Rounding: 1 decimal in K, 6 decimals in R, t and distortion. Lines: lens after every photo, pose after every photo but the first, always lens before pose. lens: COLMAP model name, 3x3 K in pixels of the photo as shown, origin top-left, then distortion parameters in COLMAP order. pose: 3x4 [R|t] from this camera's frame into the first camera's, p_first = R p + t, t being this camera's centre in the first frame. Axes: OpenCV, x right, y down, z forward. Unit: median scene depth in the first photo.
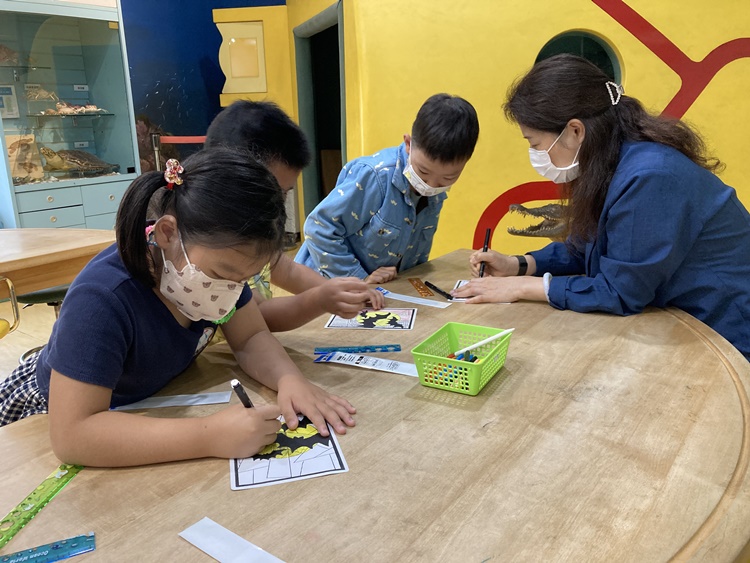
lens RADIAL K [[615.1, 0, 372.2], [0, 615.1, 270.6], [0, 0, 1]] dist [0.003358, -0.001217]
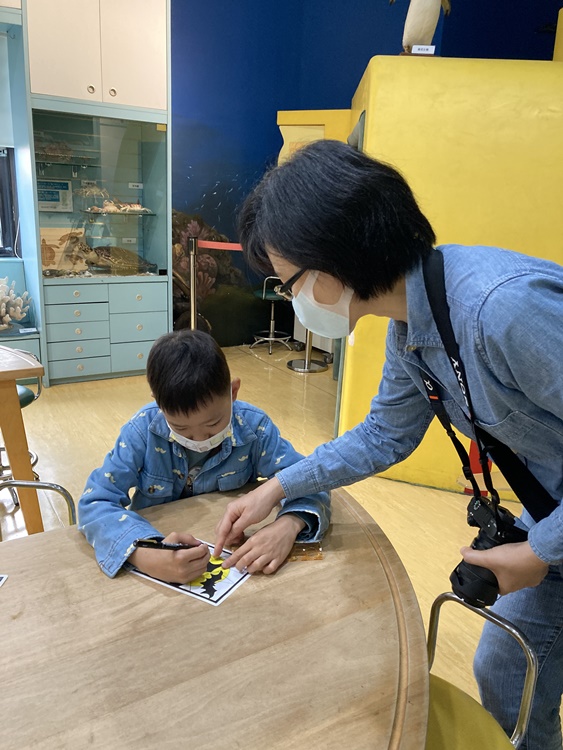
lens RADIAL K [[619.1, 0, 290.8], [0, 619.1, 375.3], [0, 0, 1]] dist [0.003074, -0.003383]
pose [[0.933190, 0.166885, -0.318285, 0.155384], [-0.160255, 0.985951, 0.047104, -0.081138], [0.321675, 0.007050, 0.946824, 0.118495]]
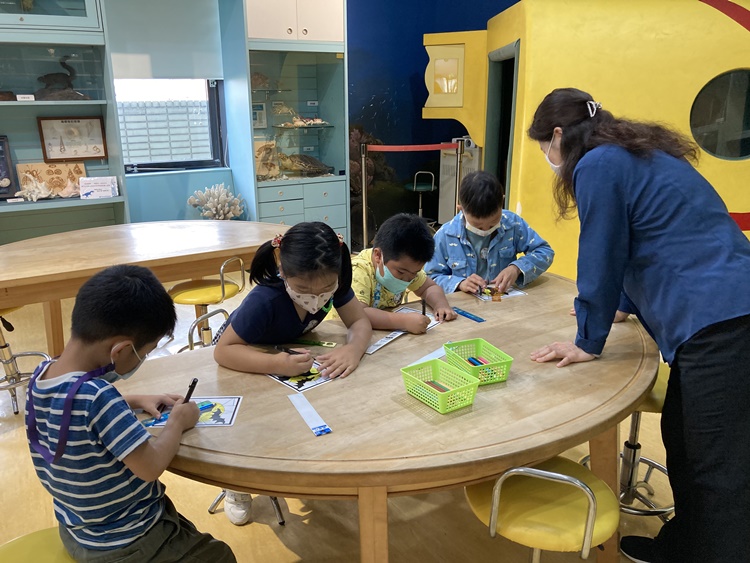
lens RADIAL K [[613.1, 0, 366.6], [0, 613.1, 284.5], [0, 0, 1]] dist [0.008456, -0.004130]
pose [[0.932225, 0.120702, -0.341156, 0.105942], [-0.104911, 0.992392, 0.064438, -0.024509], [0.346338, -0.024280, 0.937796, -0.150659]]
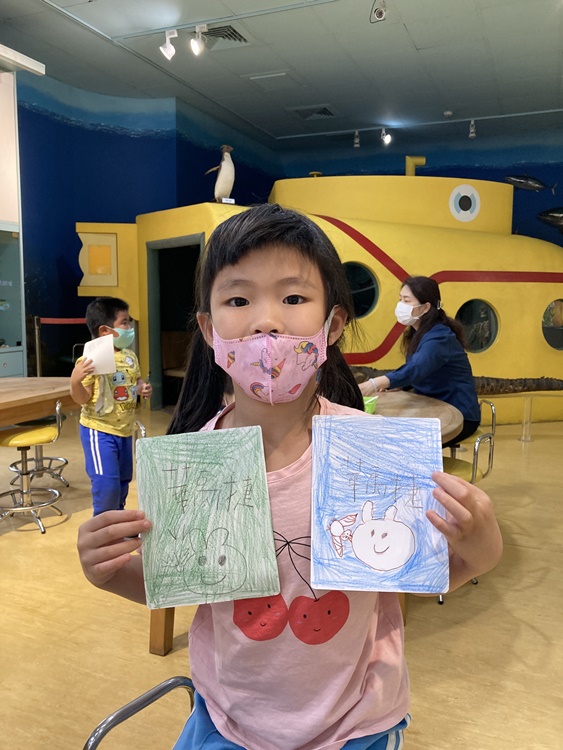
lens RADIAL K [[609.5, 0, 282.1], [0, 609.5, 362.7], [0, 0, 1]] dist [0.013432, 0.010266]
pose [[0.965607, 0.006670, 0.259919, -0.201774], [0.031487, 0.989314, -0.142362, 0.073606], [-0.258091, 0.145650, 0.955079, -0.344031]]
